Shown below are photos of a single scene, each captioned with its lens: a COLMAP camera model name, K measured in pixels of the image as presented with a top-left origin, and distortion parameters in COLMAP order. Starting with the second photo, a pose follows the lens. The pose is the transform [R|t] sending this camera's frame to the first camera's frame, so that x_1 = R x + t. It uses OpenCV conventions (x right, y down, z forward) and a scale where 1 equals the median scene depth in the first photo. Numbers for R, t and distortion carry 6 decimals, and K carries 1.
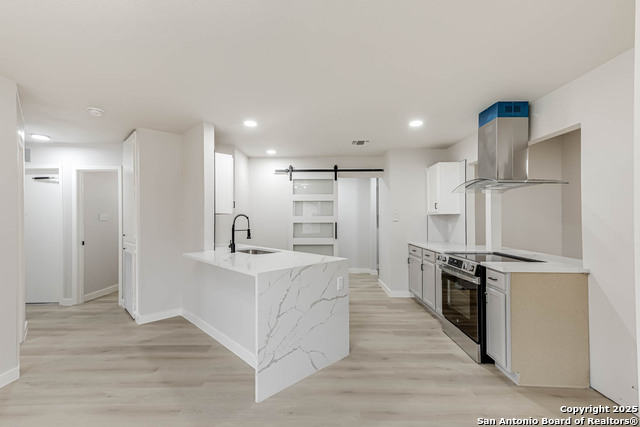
lens RADIAL K [[284.6, 0, 320.0], [0, 284.6, 214.8], [0, 0, 1]] dist [0.027096, -0.000051]
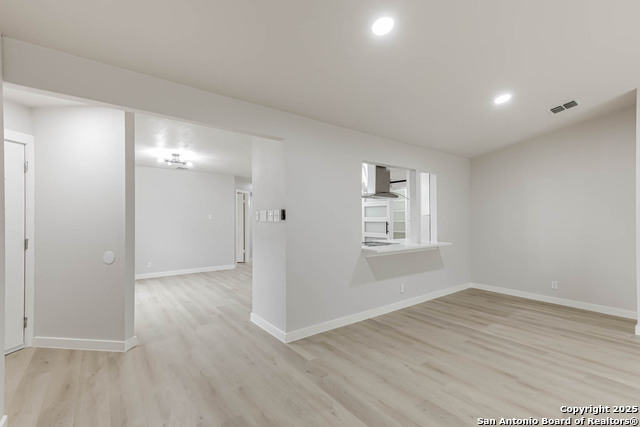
lens RADIAL K [[284.6, 0, 318.5], [0, 284.6, 216.9], [0, 0, 1]] dist [0.027096, -0.000051]
pose [[0.610376, -0.002901, -0.792106, 1.182022], [0.005640, 0.999984, 0.000684, 0.001432], [0.792092, -0.004885, 0.610383, -0.099290]]
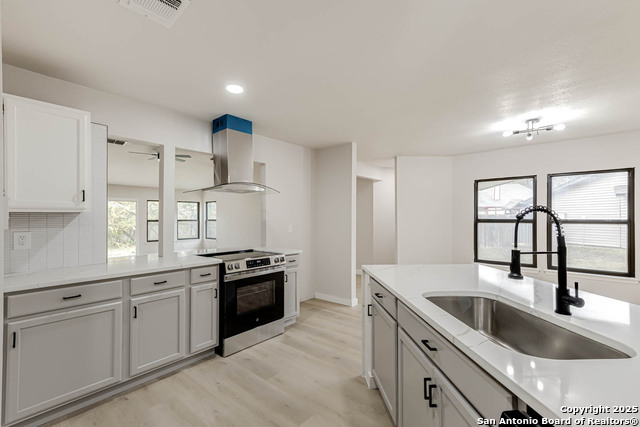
lens RADIAL K [[284.6, 0, 316.6], [0, 284.6, 216.1], [0, 0, 1]] dist [0.027096, -0.000051]
pose [[-0.756300, 0.007290, 0.654184, -0.251392], [-0.001821, 0.999911, -0.013248, 0.011167], [-0.654222, -0.011211, -0.756219, 1.199609]]
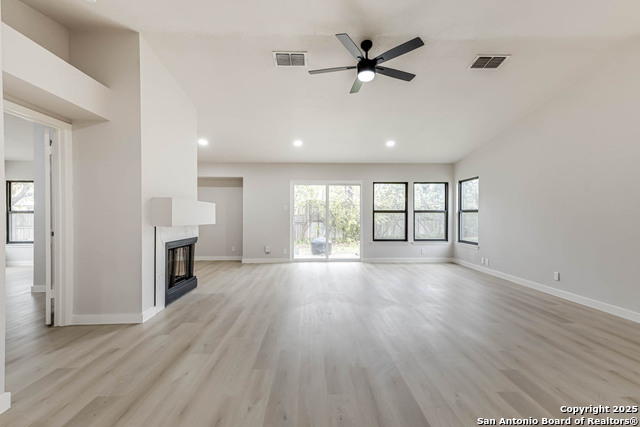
lens RADIAL K [[284.6, 0, 319.7], [0, 284.6, 217.4], [0, 0, 1]] dist [0.027096, -0.000051]
pose [[-0.028154, -0.006784, 0.999581, 0.742321], [-0.006847, 0.999955, 0.006594, 0.048102], [-0.999580, -0.006659, -0.028200, 0.654796]]
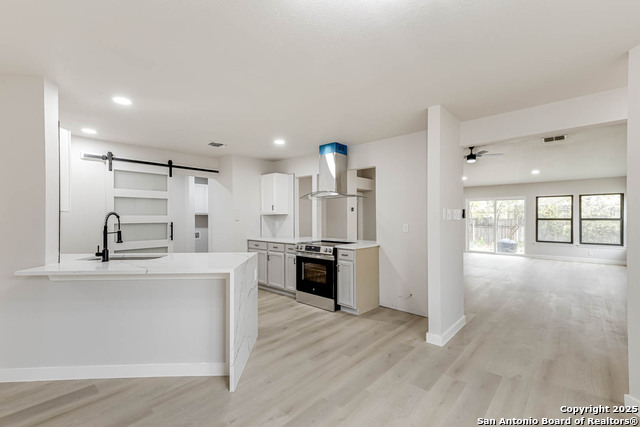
lens RADIAL K [[284.6, 0, 318.5], [0, 284.6, 215.1], [0, 0, 1]] dist [0.027096, -0.000051]
pose [[0.666955, 0.005376, 0.745079, -0.407228], [-0.005013, 0.999984, -0.002728, 0.003960], [-0.745081, -0.001916, 0.666971, 0.033433]]
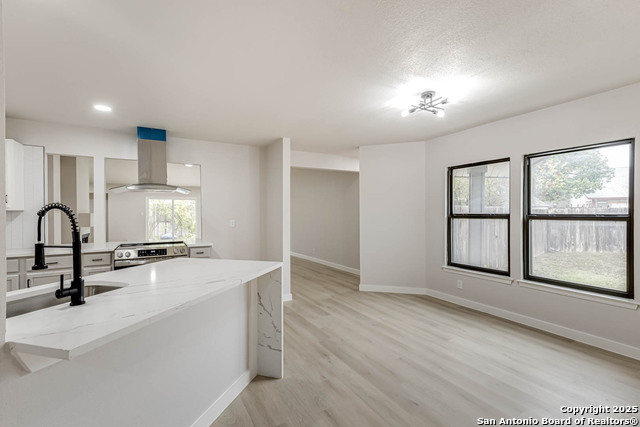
lens RADIAL K [[284.6, 0, 310.2], [0, 284.6, 214.9], [0, 0, 1]] dist [0.027096, -0.000051]
pose [[-0.479446, -0.000917, 0.877571, -0.638715], [-0.000885, 0.999999, 0.000562, 0.009178], [-0.877571, -0.000507, -0.479446, 0.735310]]
